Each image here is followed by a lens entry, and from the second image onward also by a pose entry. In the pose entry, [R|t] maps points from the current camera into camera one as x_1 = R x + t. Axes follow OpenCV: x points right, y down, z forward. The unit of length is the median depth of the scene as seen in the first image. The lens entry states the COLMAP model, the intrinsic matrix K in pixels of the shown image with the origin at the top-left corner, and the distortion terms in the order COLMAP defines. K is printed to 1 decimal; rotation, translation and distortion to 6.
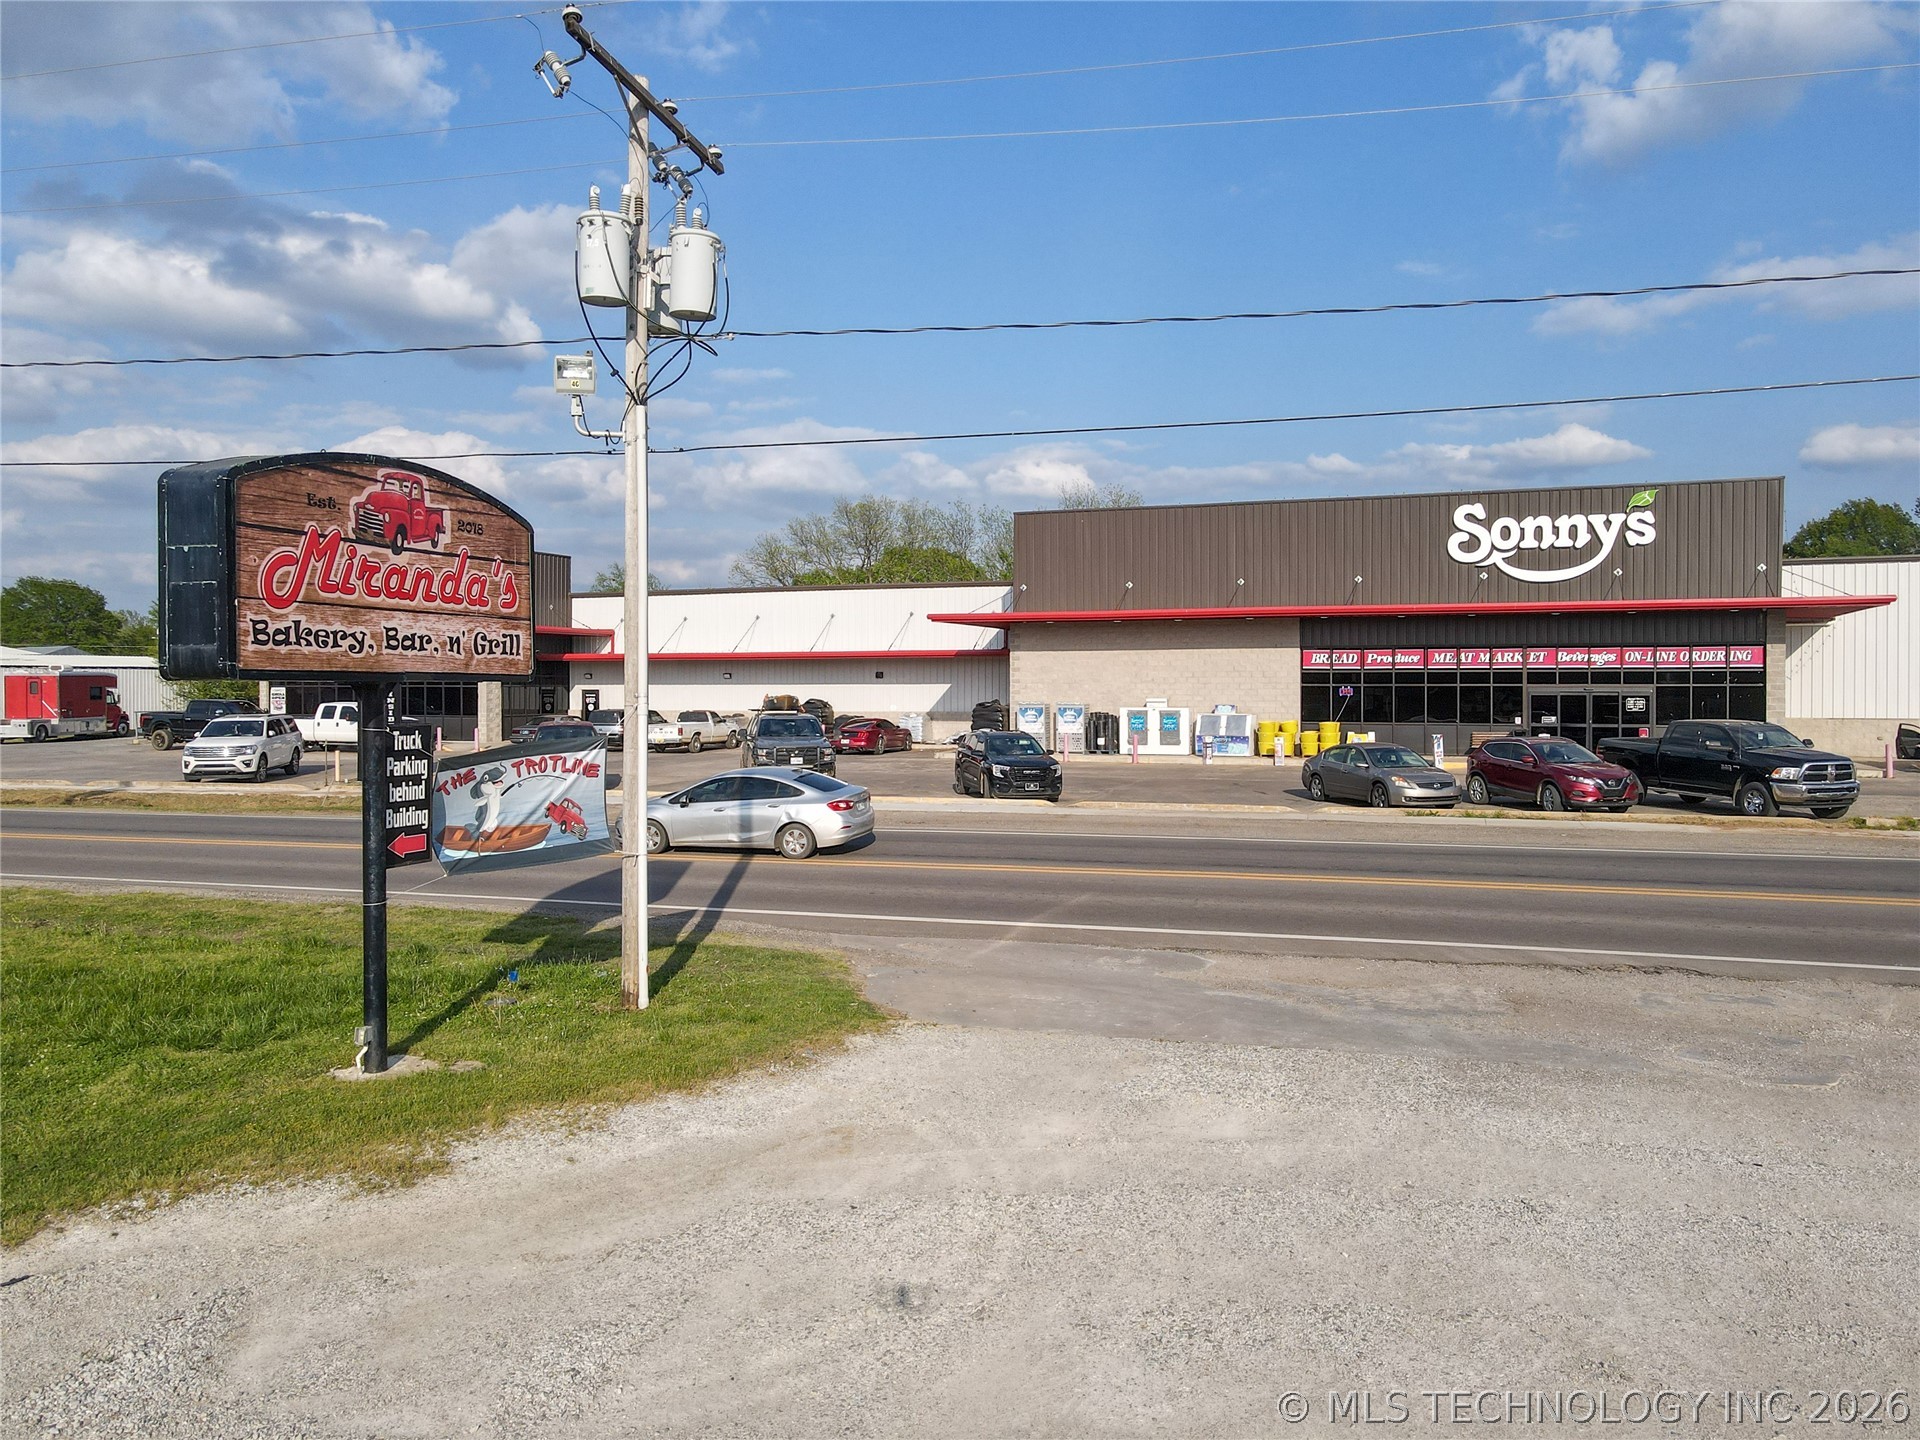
lens RADIAL K [[1414.0, 0, 961.7], [0, 1414.0, 714.0], [0, 0, 1]] dist [0.003222, 0.032365]
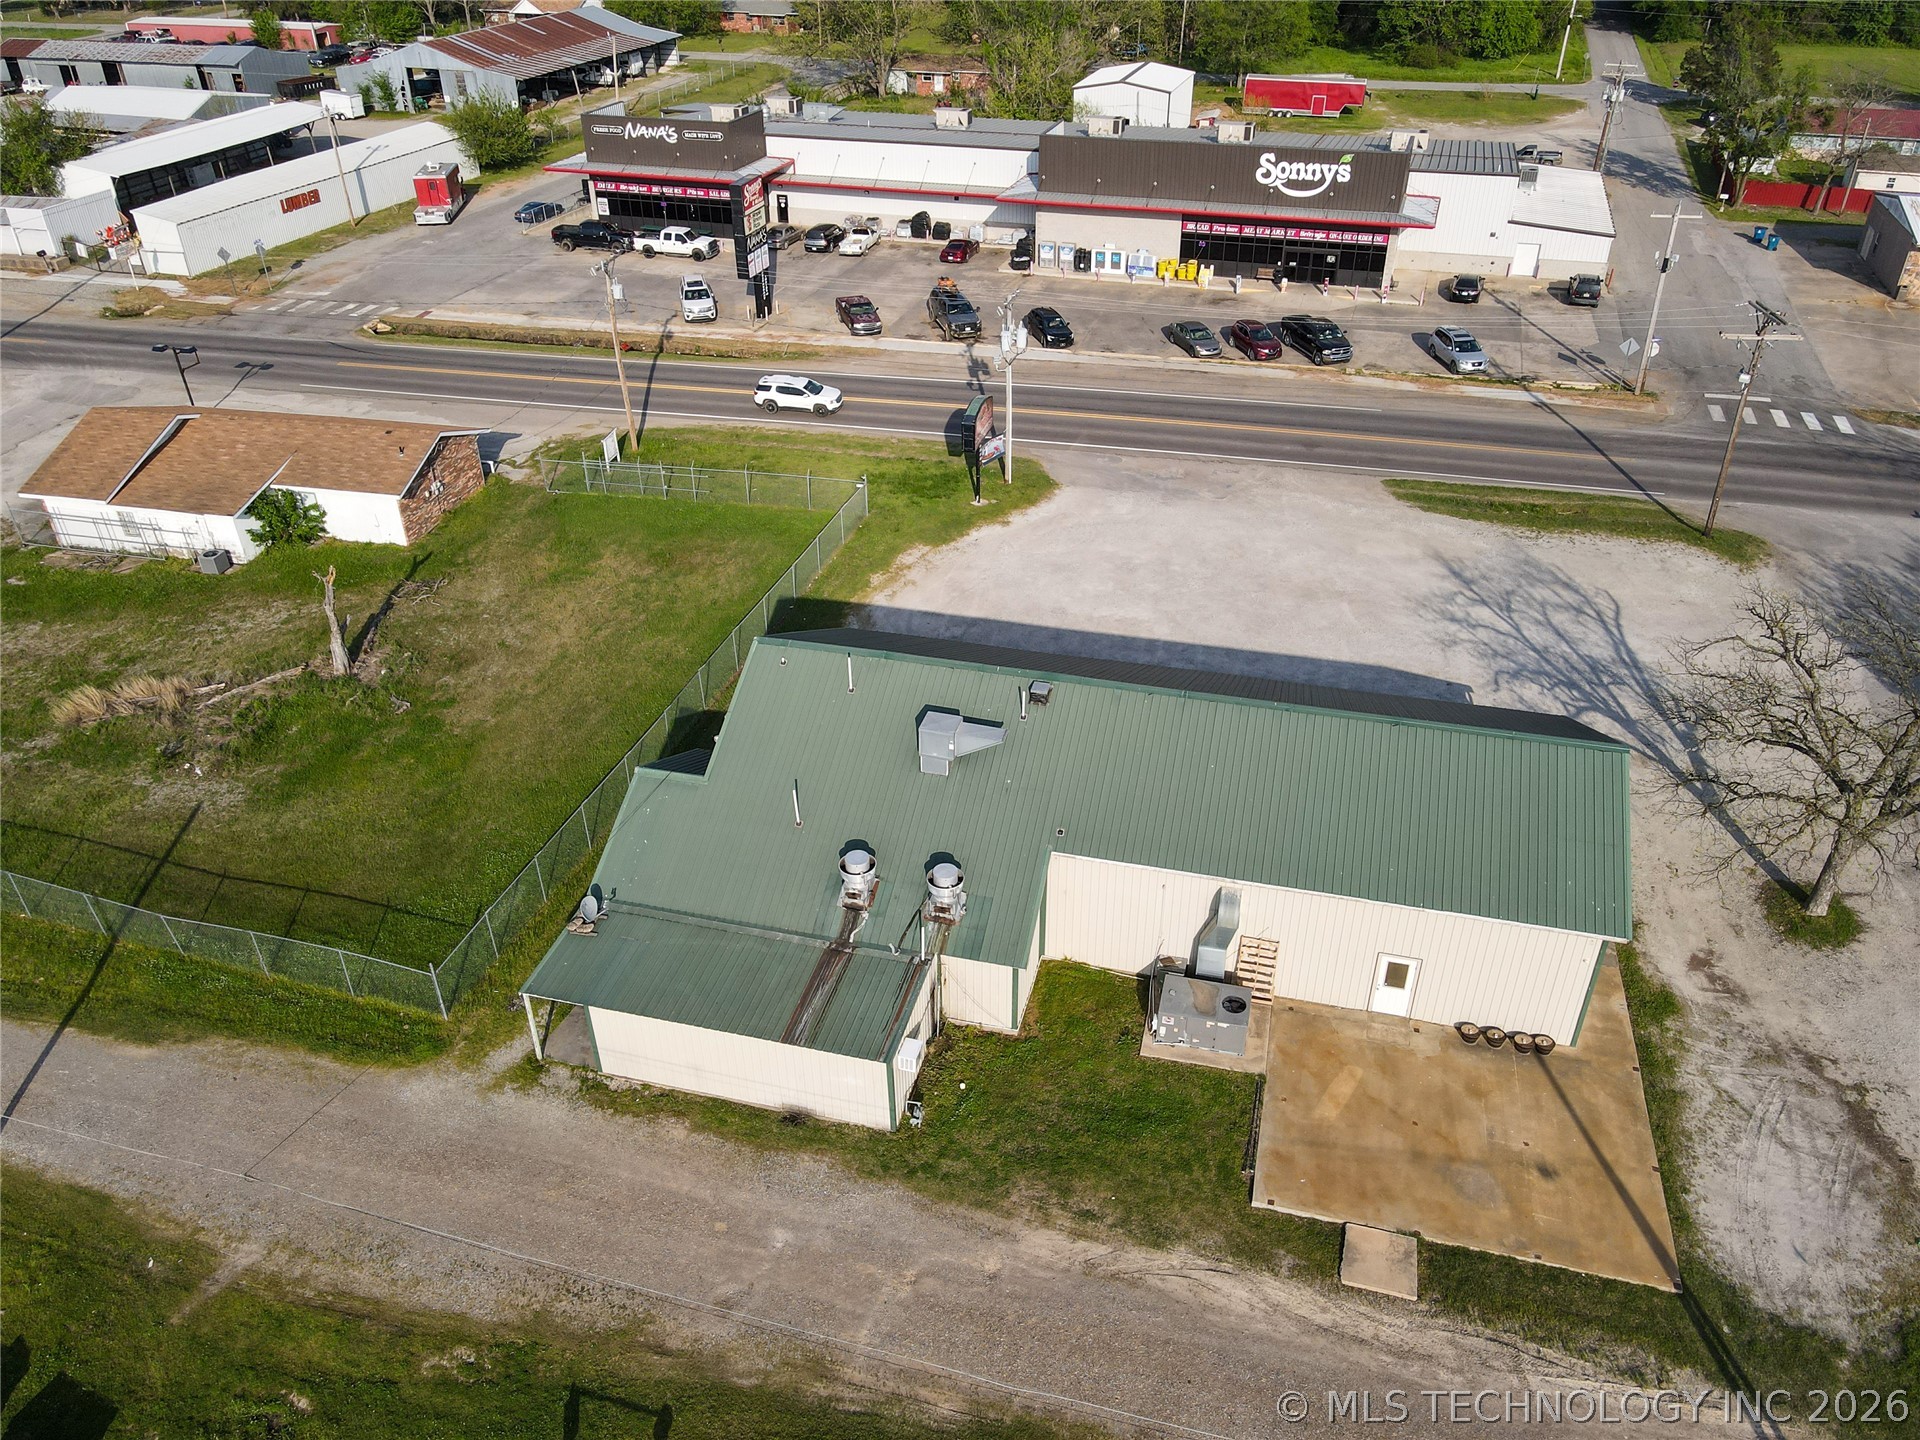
lens RADIAL K [[1414.0, 0, 961.7], [0, 1414.0, 714.0], [0, 0, 1]] dist [0.003222, 0.032365]
pose [[0.998511, -0.033557, 0.043014, -0.735041], [0.006421, 0.855255, 0.518168, -1.945036], [-0.054176, -0.517120, 0.854197, -4.252090]]
